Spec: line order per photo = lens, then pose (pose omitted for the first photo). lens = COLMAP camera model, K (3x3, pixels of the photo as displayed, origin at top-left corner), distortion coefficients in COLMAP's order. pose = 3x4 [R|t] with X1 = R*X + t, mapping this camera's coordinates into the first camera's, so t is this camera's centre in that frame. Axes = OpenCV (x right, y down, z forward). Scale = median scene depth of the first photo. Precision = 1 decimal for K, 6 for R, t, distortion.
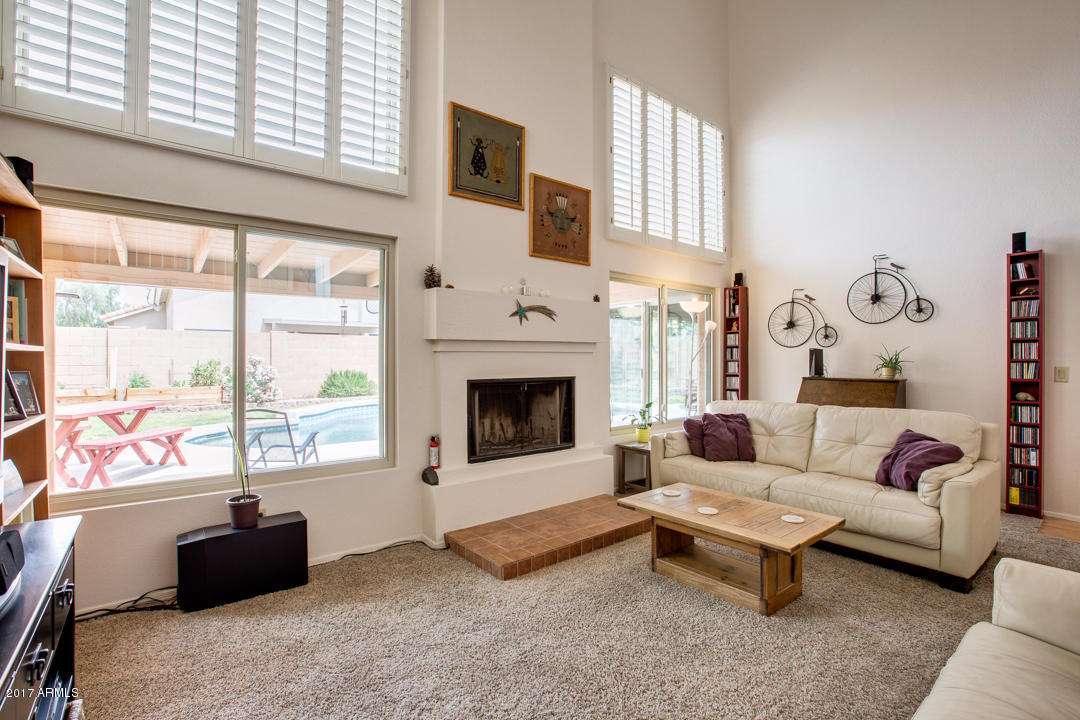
lens RADIAL K [[483.7, 0, 541.0], [0, 483.7, 356.6], [0, 0, 1]] dist [-0.003186, -0.000604]
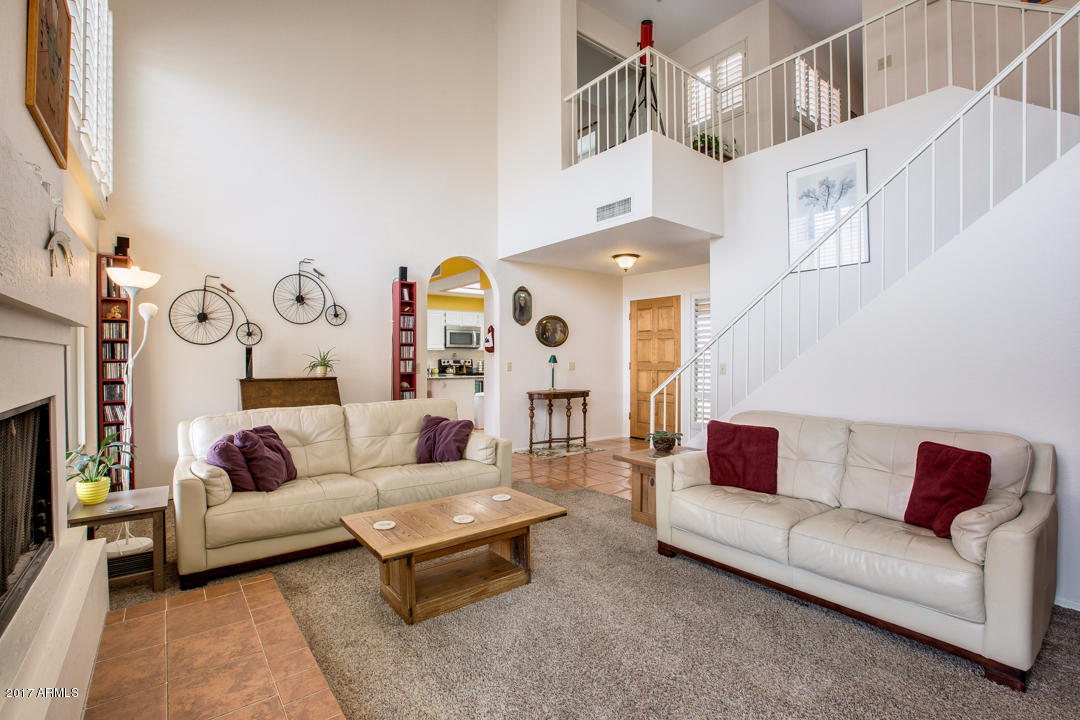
lens RADIAL K [[483.7, 0, 545.1], [0, 483.7, 360.4], [0, 0, 1]] dist [-0.003186, -0.000604]
pose [[0.070396, -0.006981, 0.997495, -0.366930], [-0.000136, 0.999975, 0.007008, 0.002669], [-0.997519, -0.000629, 0.070393, 0.491602]]
